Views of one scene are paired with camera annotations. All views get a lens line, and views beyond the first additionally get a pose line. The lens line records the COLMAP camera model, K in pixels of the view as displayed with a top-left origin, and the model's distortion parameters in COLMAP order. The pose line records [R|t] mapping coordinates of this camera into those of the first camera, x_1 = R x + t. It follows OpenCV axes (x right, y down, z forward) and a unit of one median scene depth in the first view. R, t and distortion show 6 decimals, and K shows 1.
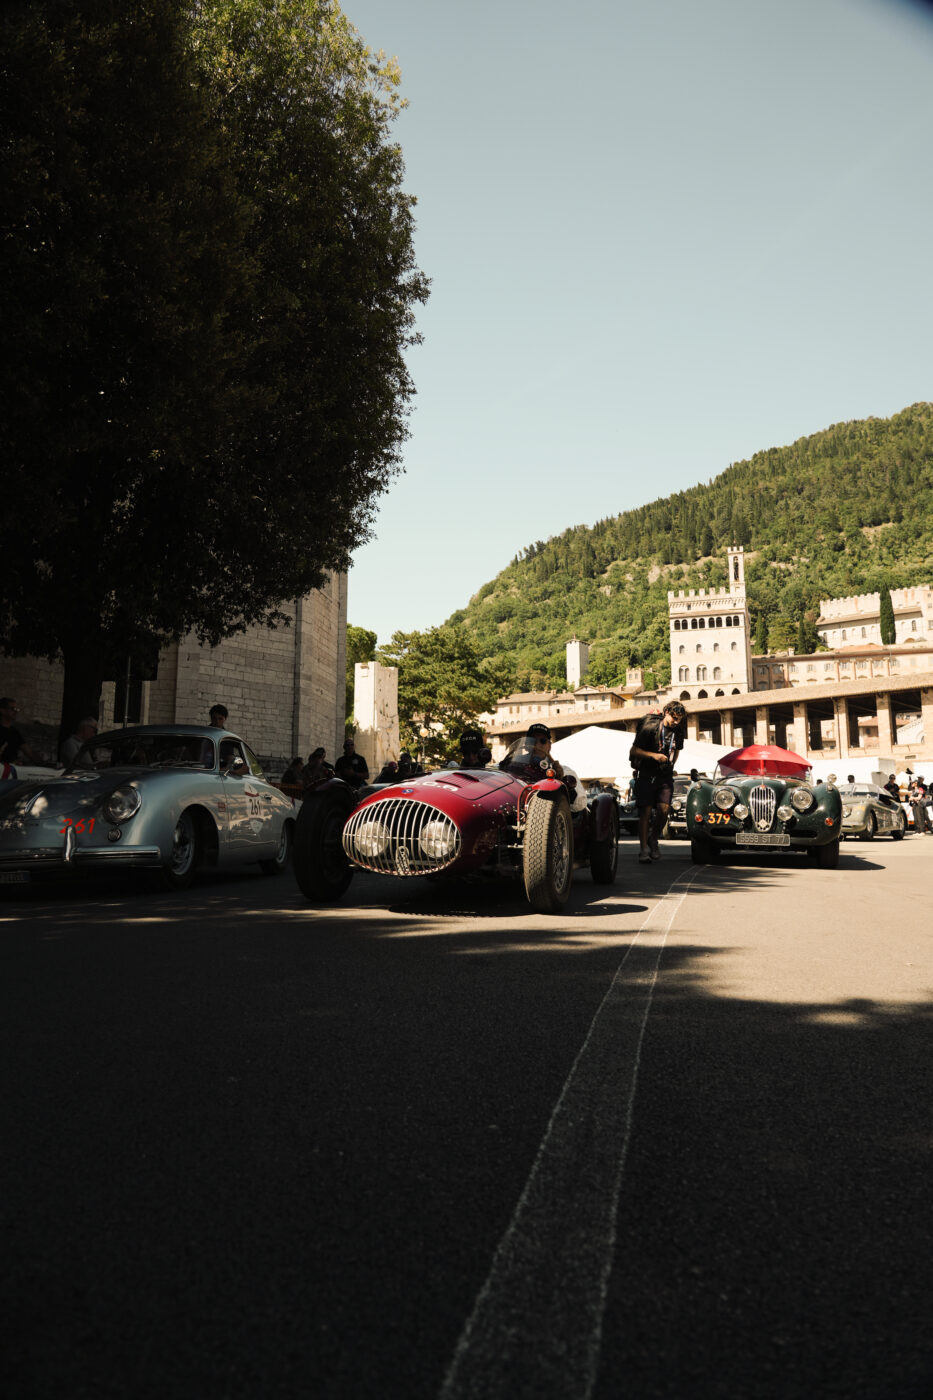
lens RADIAL K [[984.4, 0, 460.0], [0, 984.4, 687.8], [0, 0, 1]] dist [-0.000347, -0.000118]
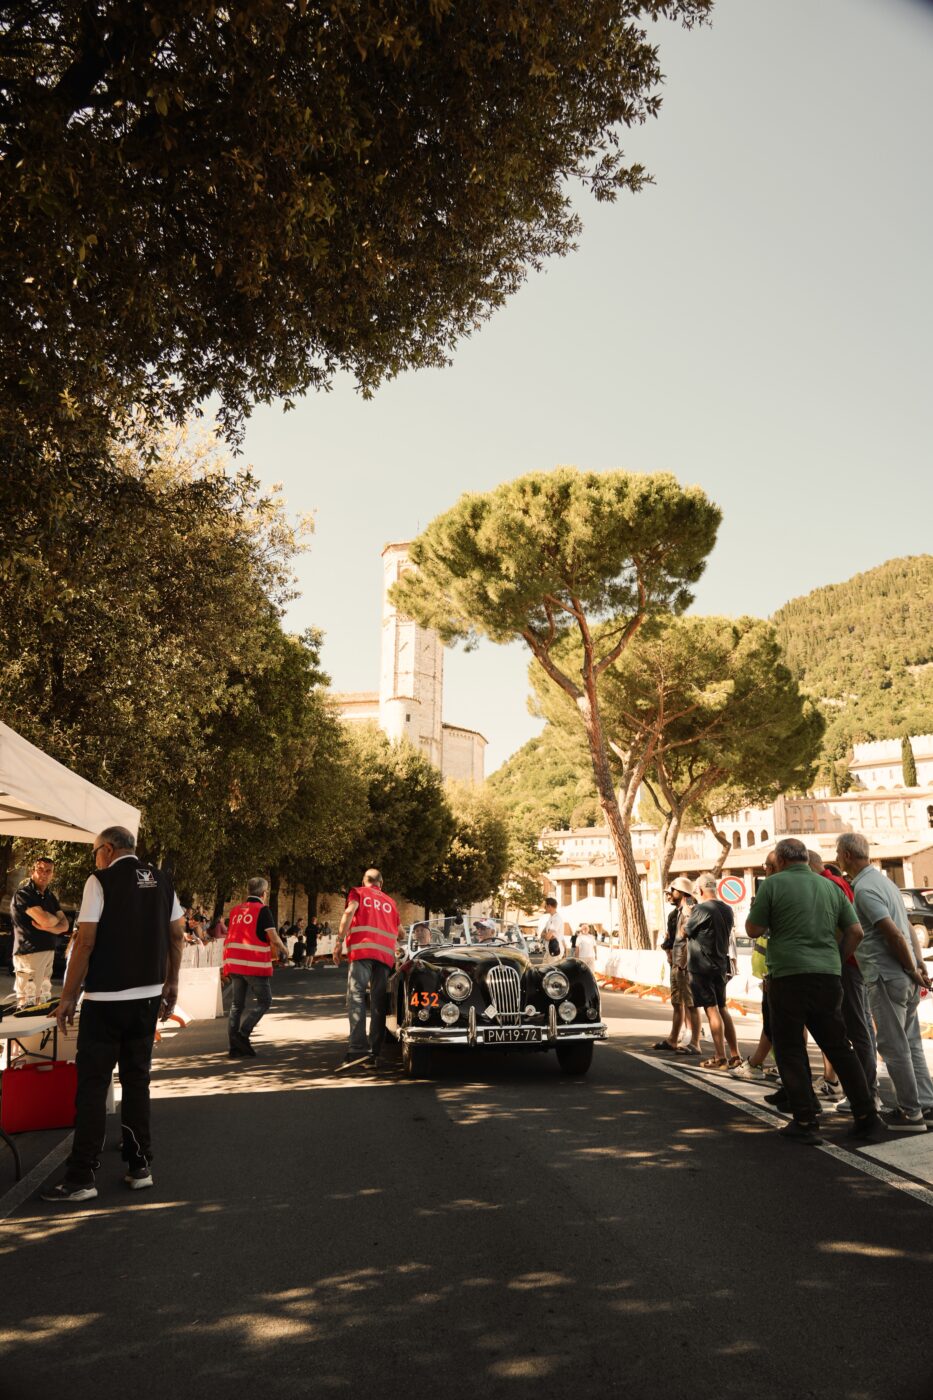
lens RADIAL K [[984.4, 0, 462.1], [0, 984.4, 696.2], [0, 0, 1]] dist [-0.000347, -0.000118]
pose [[0.997208, -0.000441, -0.074674, 0.002137], [-0.007297, 0.994622, -0.103317, -0.015955], [0.074318, 0.103574, 0.991841, -0.106499]]
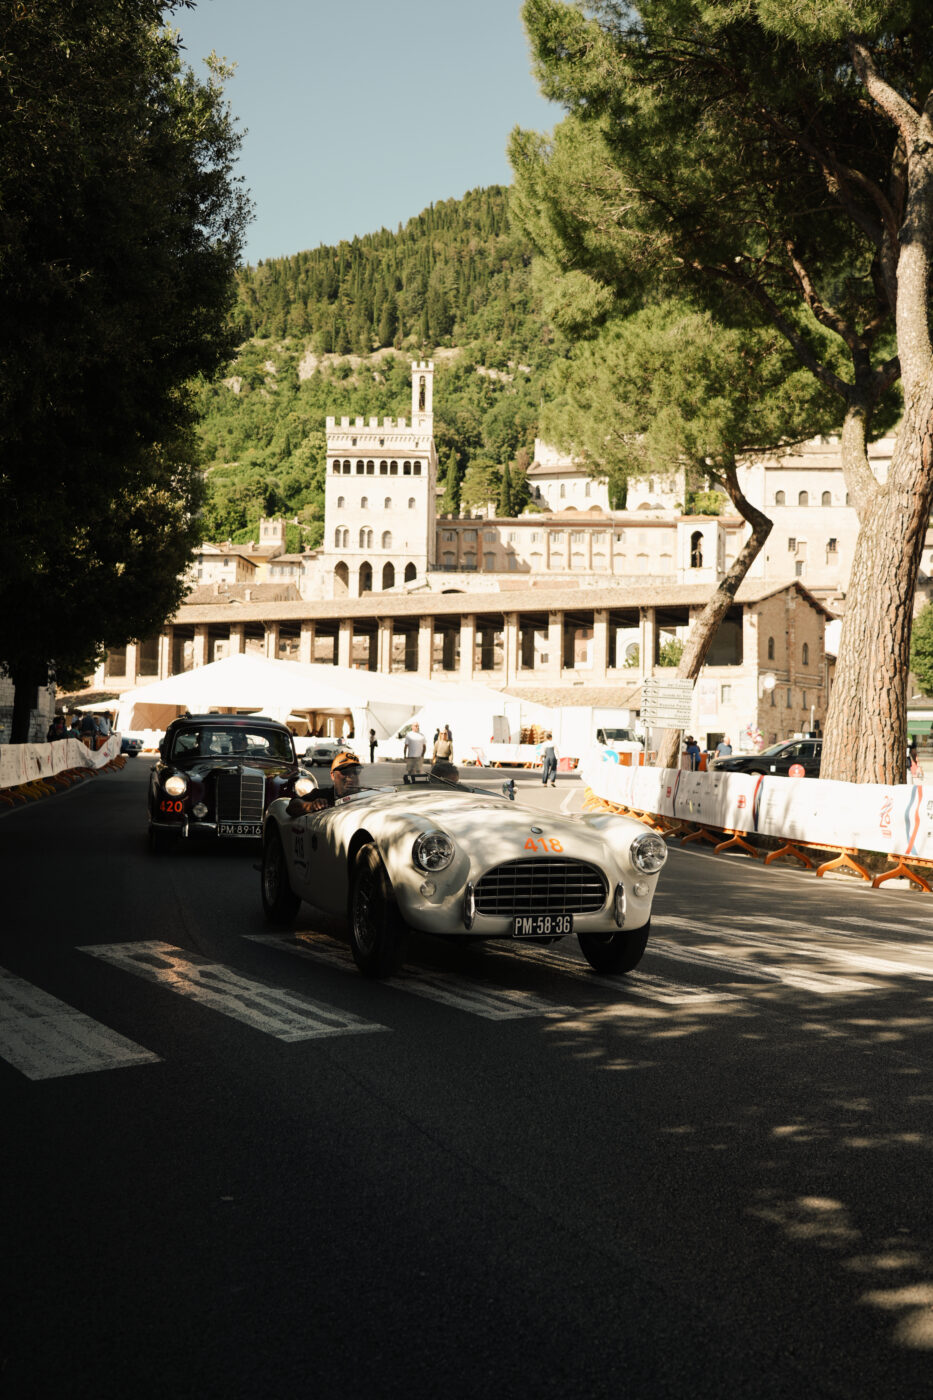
lens RADIAL K [[1562.8, 0, 467.7], [0, 1562.8, 696.3], [0, 0, 1]] dist [0.028009, 0.000000]
pose [[0.952406, 0.034223, 0.302905, -0.011842], [-0.067421, 0.992718, 0.099826, -0.008959], [-0.297283, -0.115497, 0.947778, -0.053985]]
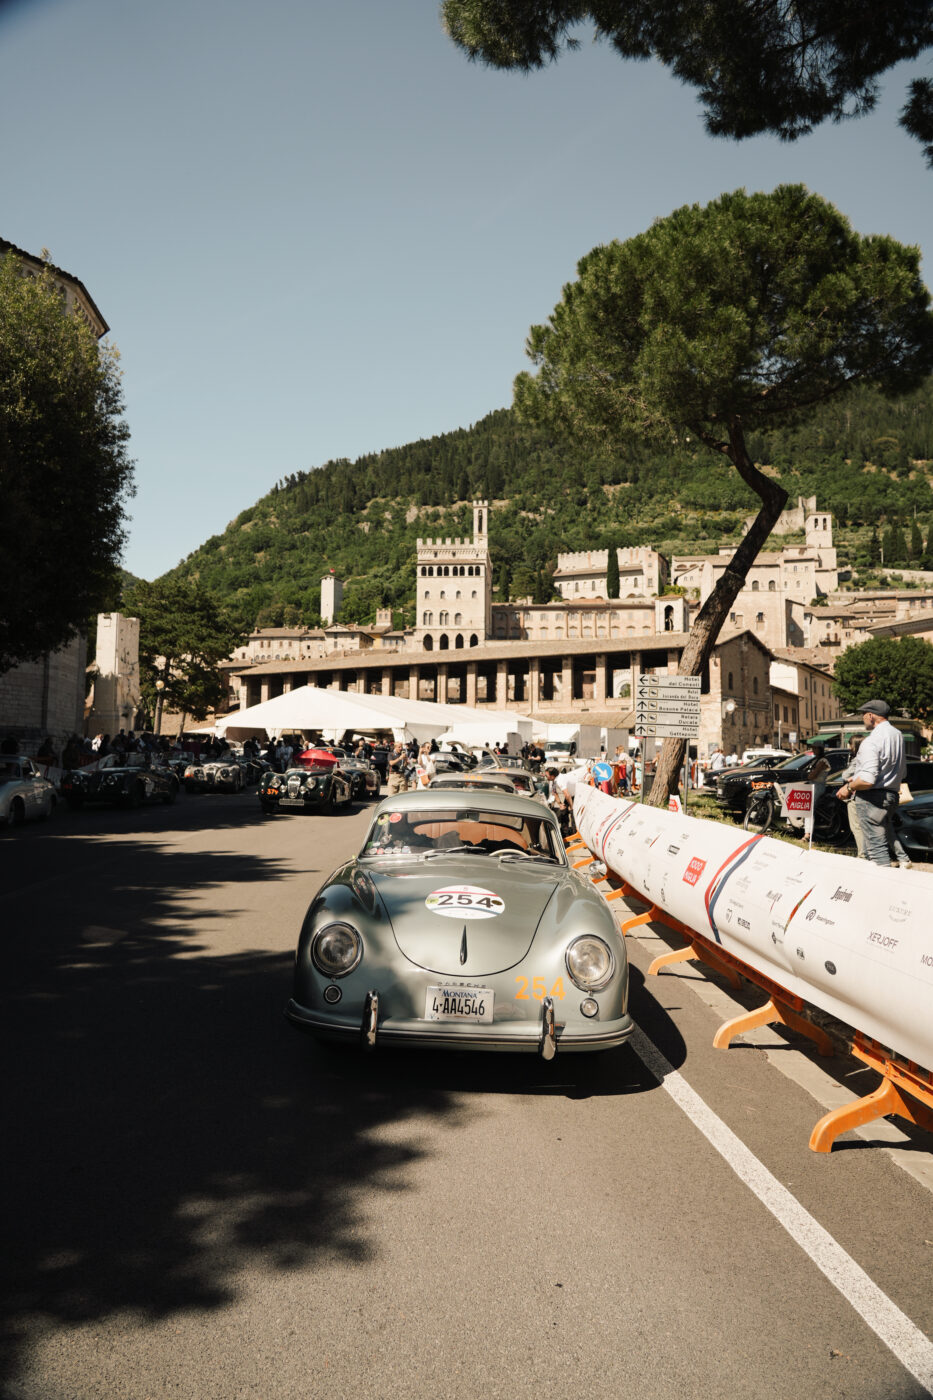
lens RADIAL K [[984.4, 0, 464.7], [0, 984.4, 688.8], [0, 0, 1]] dist [-0.000347, -0.000118]
pose [[0.968574, 0.029491, 0.246972, 0.002687], [-0.047118, 0.996722, 0.065772, -0.004654], [-0.244222, -0.075342, 0.966788, -0.021138]]
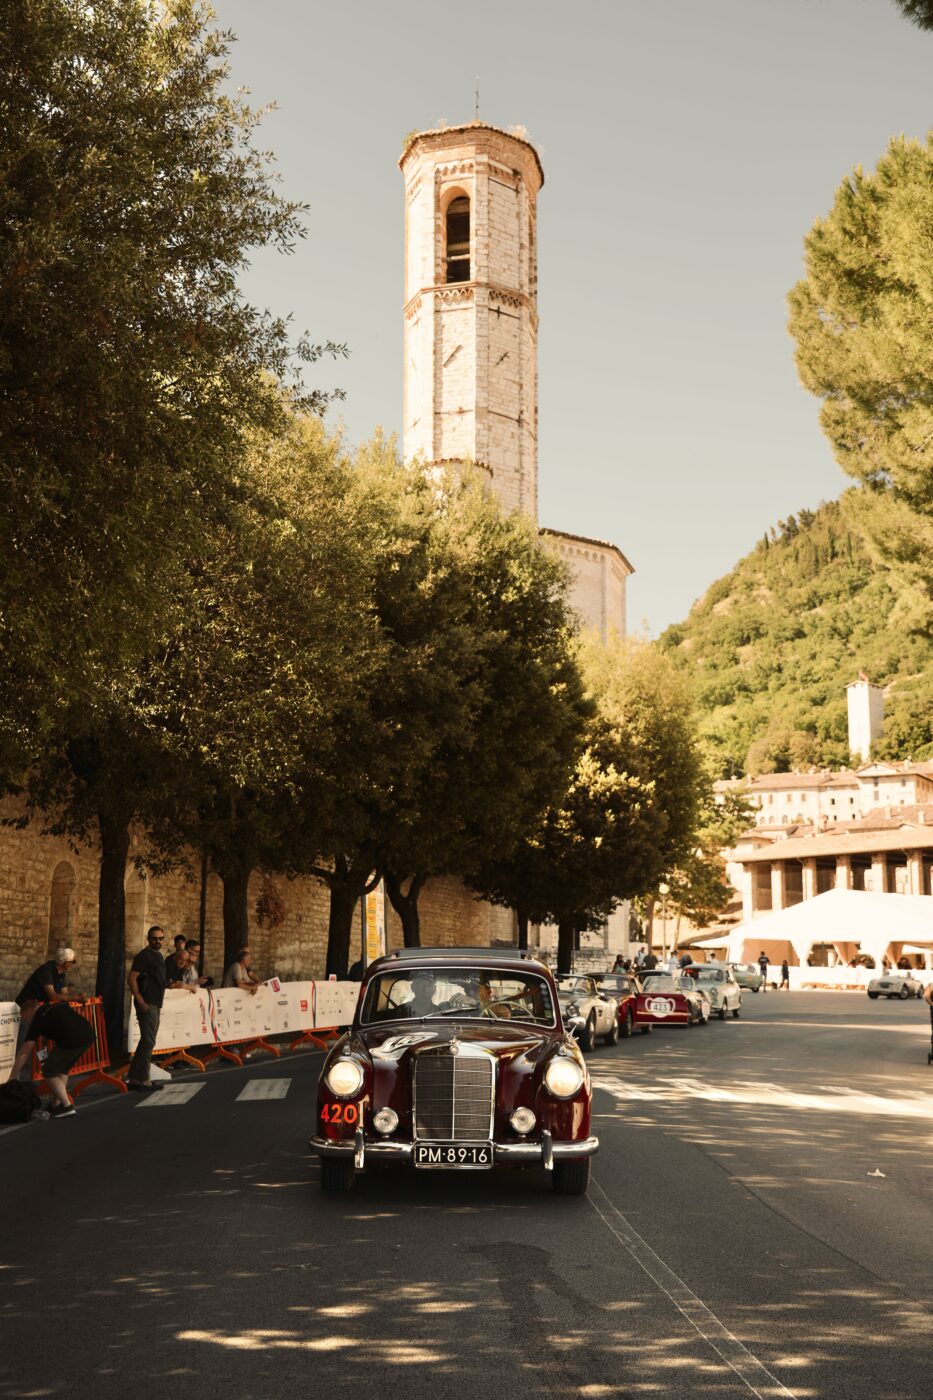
lens RADIAL K [[1656.3, 0, 462.7], [0, 1656.3, 687.6], [0, 0, 1]] dist [0.087435, 0.000000]
pose [[0.991946, -0.014934, -0.125780, -0.002762], [0.011297, 0.999499, -0.029580, -0.012174], [0.126159, 0.027921, 0.991617, -0.075160]]
